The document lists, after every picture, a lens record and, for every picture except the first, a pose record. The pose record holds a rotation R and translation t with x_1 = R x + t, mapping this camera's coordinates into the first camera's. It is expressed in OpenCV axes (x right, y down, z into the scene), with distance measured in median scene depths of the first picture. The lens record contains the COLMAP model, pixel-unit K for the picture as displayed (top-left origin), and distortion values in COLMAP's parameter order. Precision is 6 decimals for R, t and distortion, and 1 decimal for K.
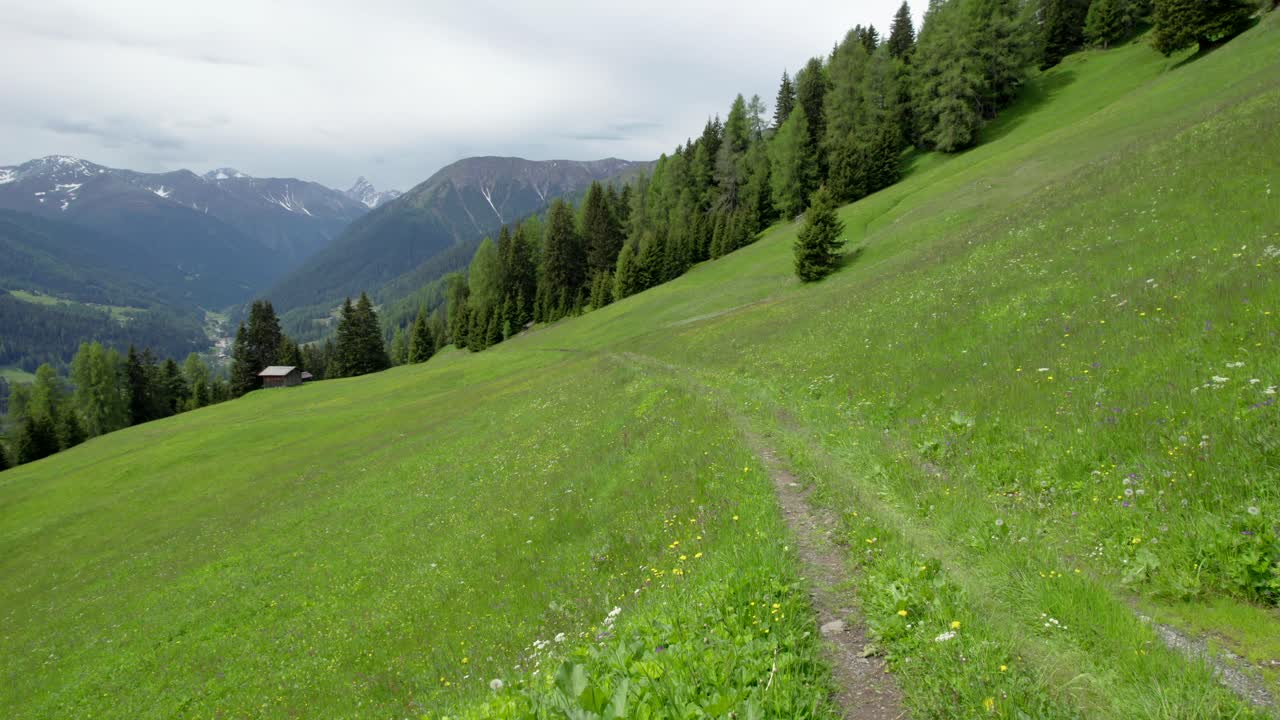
lens RADIAL K [[840.6, 0, 640.0], [0, 840.6, 360.0], [0, 0, 1]] dist [-0.069068, 0.075456]
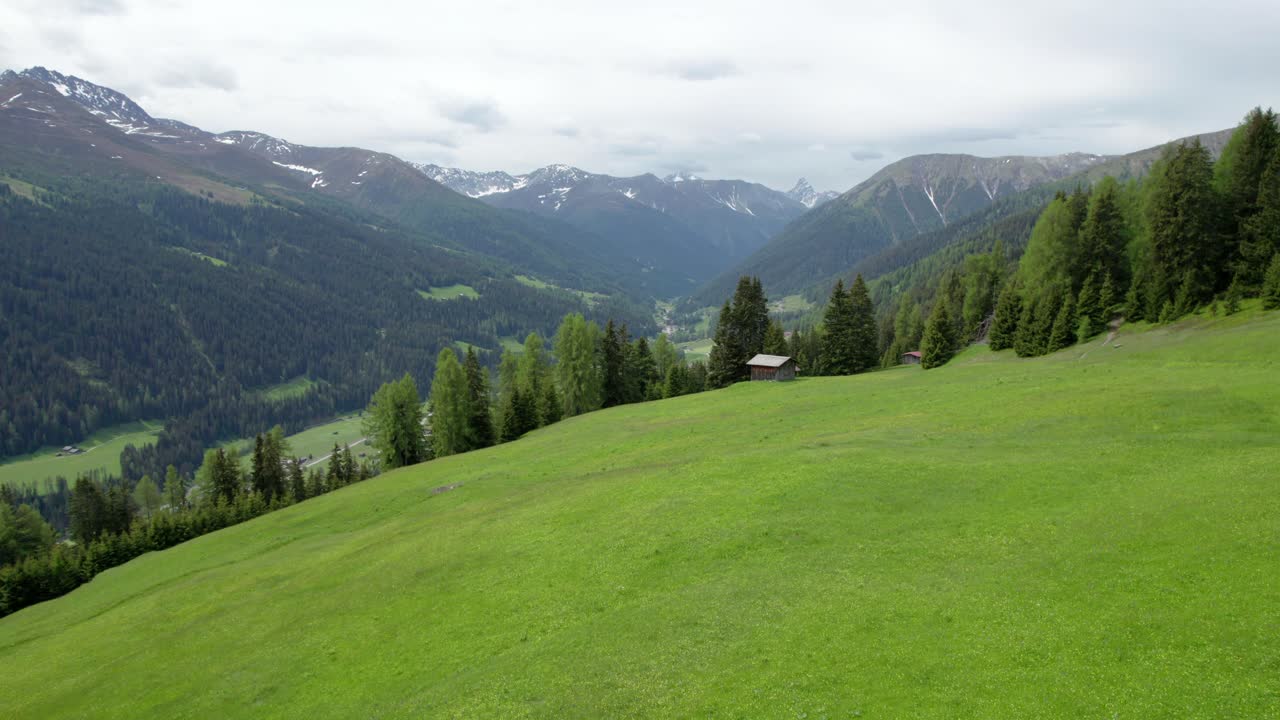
lens RADIAL K [[840.6, 0, 640.0], [0, 840.6, 360.0], [0, 0, 1]] dist [-0.069068, 0.075456]
pose [[0.876133, 0.081102, -0.475199, -0.135578], [-0.081457, 0.996478, 0.019885, 0.005572], [0.475138, 0.021287, 0.879654, 0.189954]]
